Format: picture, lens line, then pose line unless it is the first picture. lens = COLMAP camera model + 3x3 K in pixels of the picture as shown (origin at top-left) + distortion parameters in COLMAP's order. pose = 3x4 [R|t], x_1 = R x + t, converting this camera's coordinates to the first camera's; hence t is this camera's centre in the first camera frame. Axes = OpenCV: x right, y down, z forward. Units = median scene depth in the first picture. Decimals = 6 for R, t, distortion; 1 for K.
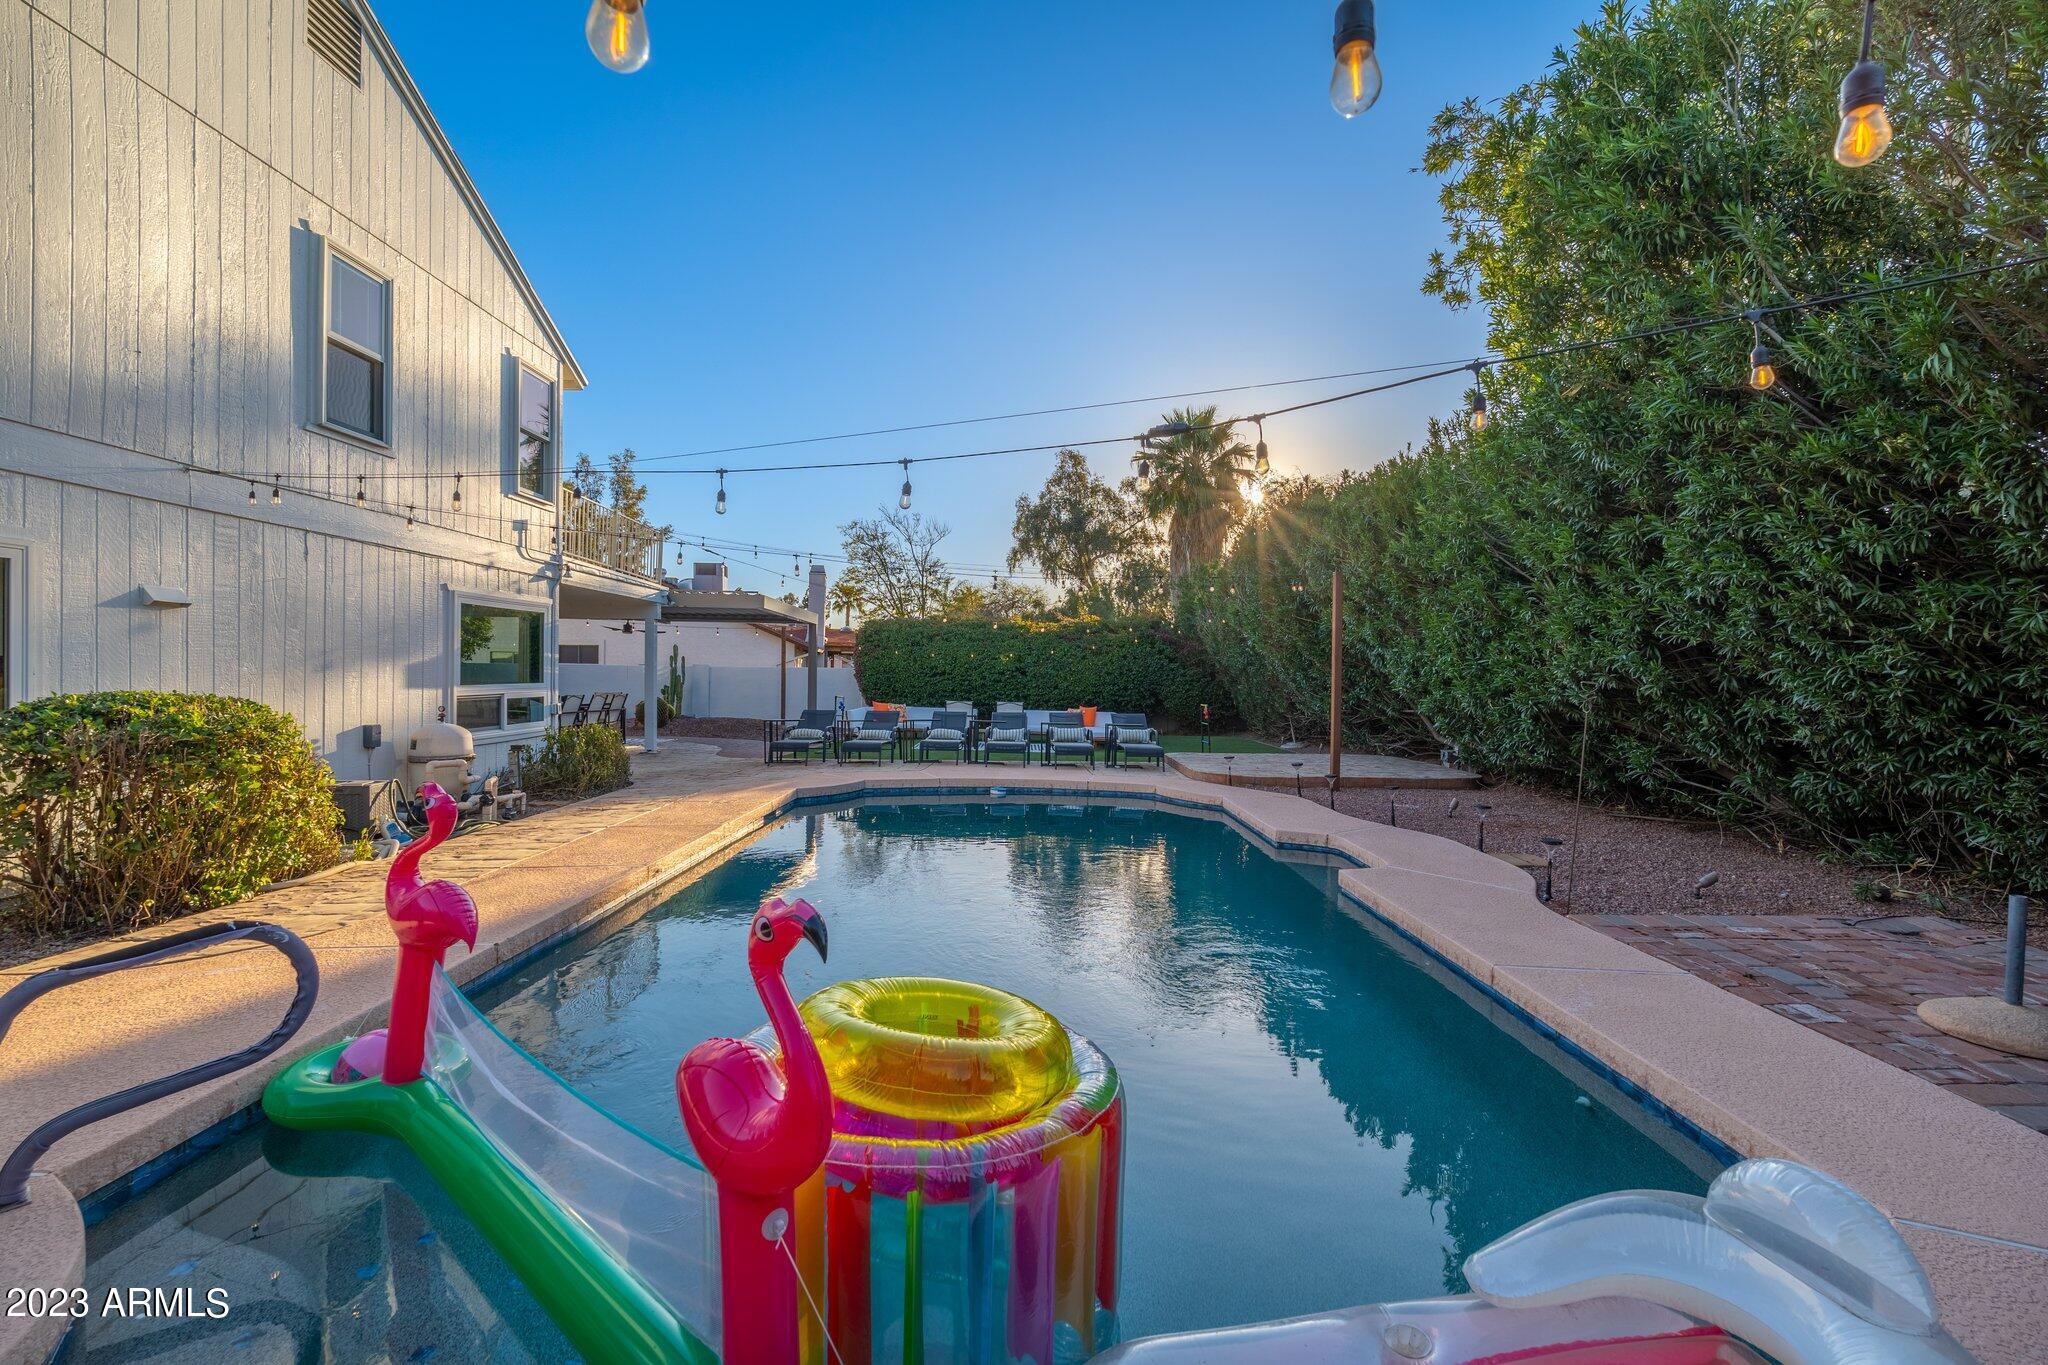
lens RADIAL K [[926.1, 0, 1044.8], [0, 926.1, 684.8], [0, 0, 1]] dist [0.002655, 0.000191]
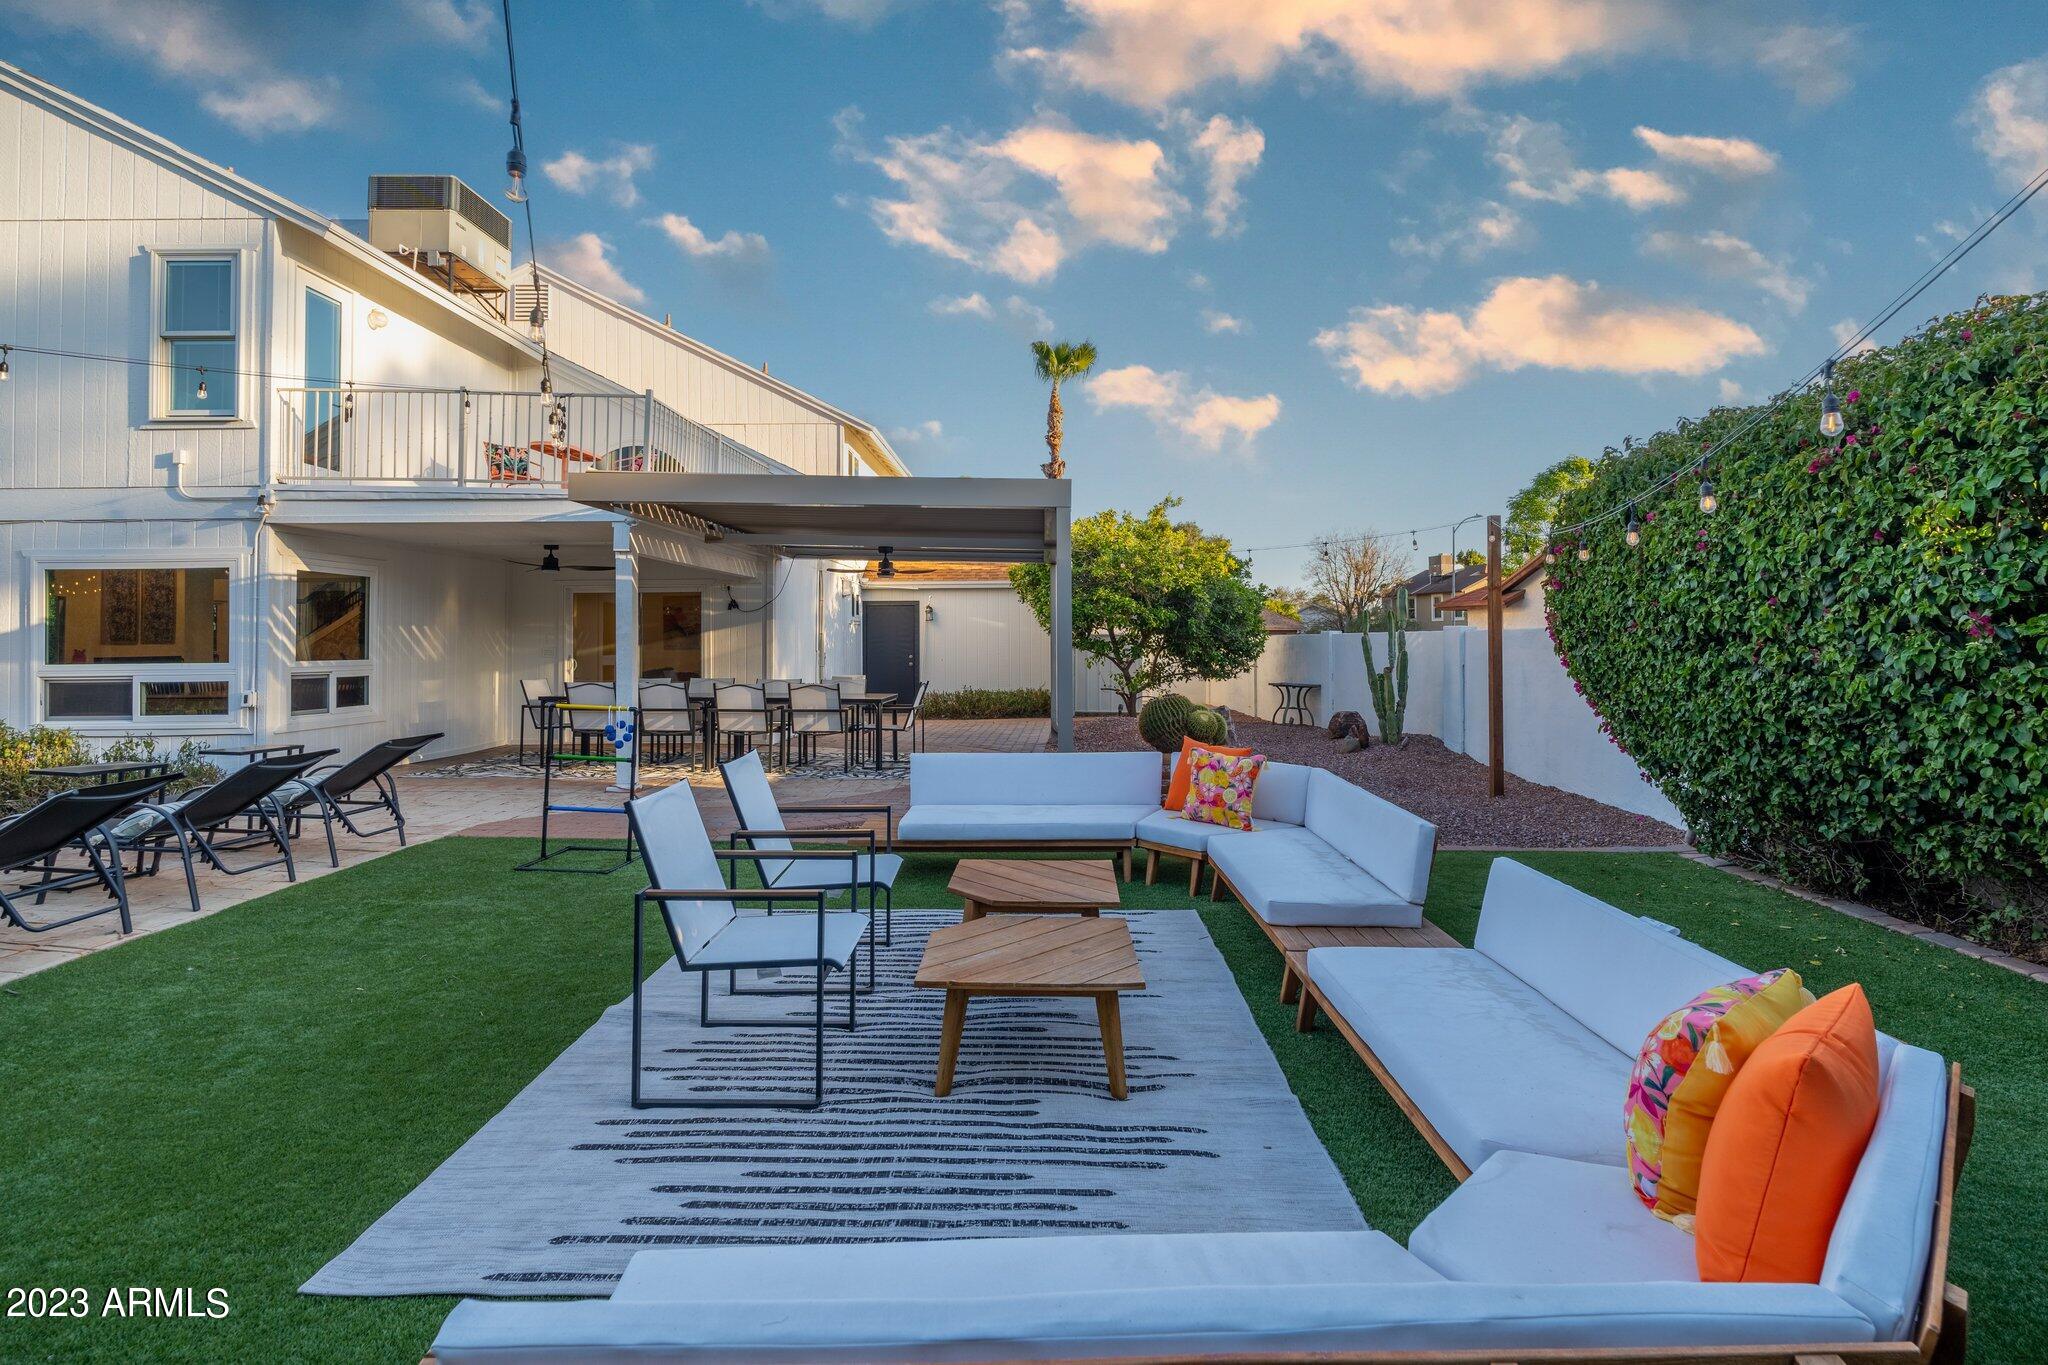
lens RADIAL K [[1008.6, 0, 1028.2], [0, 1008.6, 623.3], [0, 0, 1]] dist [0.000672, -0.001169]
pose [[-0.026746, -0.032003, -0.999130, 0.282949], [-0.007506, 0.999466, -0.031812, -0.014076], [0.999614, 0.006649, -0.026972, 1.909110]]
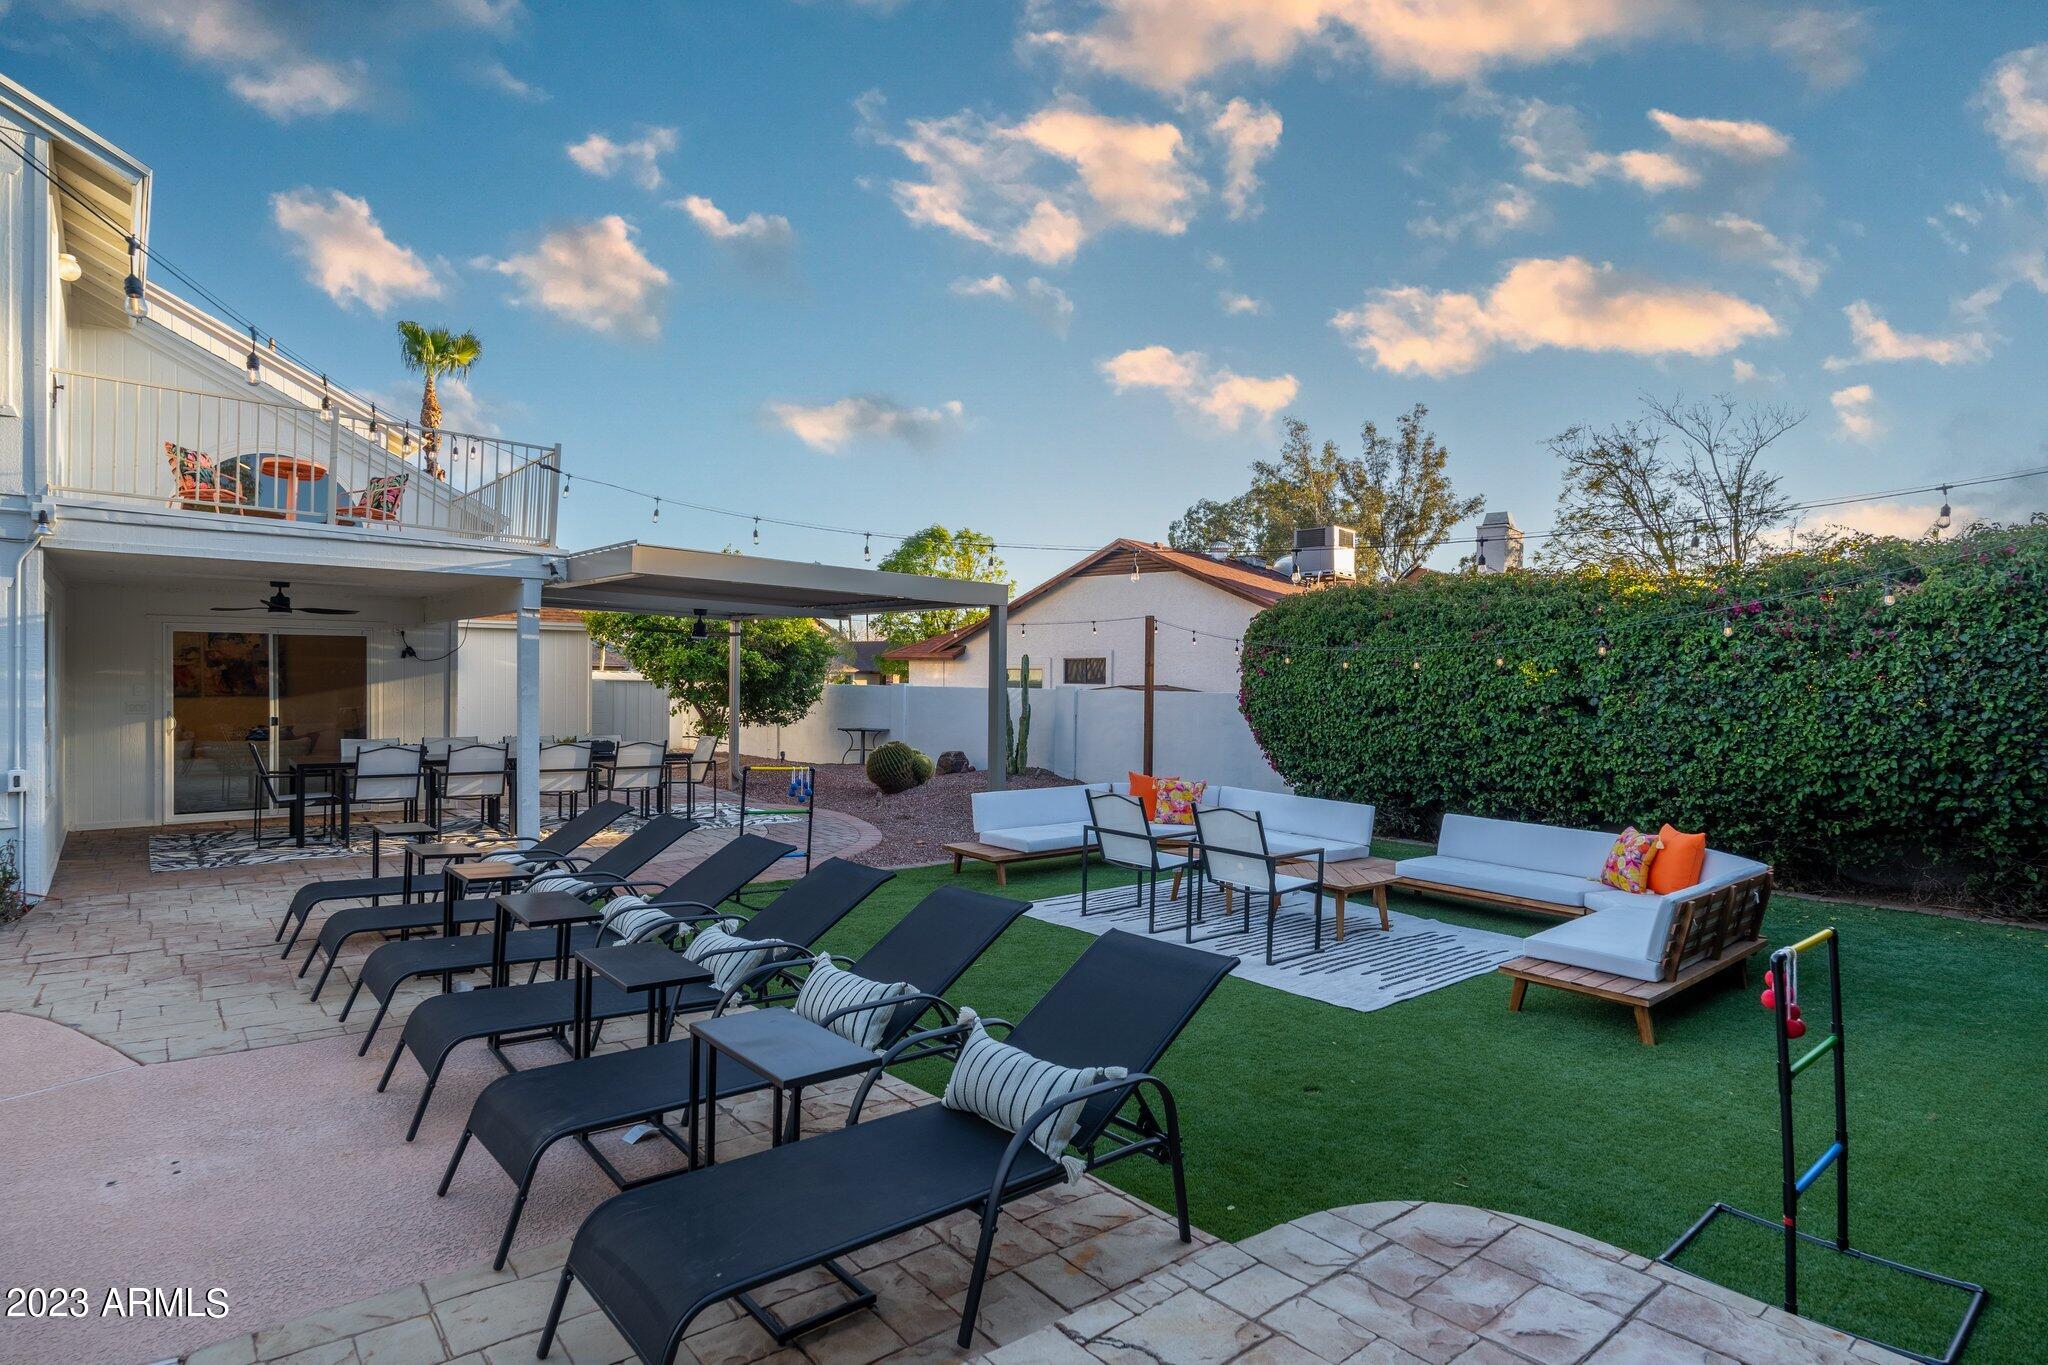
lens RADIAL K [[1086.1, 0, 1017.7], [0, 1086.1, 697.0], [0, 0, 1]] dist [-0.001833, 0.001122]
pose [[0.623388, 0.007221, -0.781879, 0.387192], [-0.011129, 0.999938, 0.000362, -0.034407], [0.781833, 0.008476, 0.623430, 1.255318]]
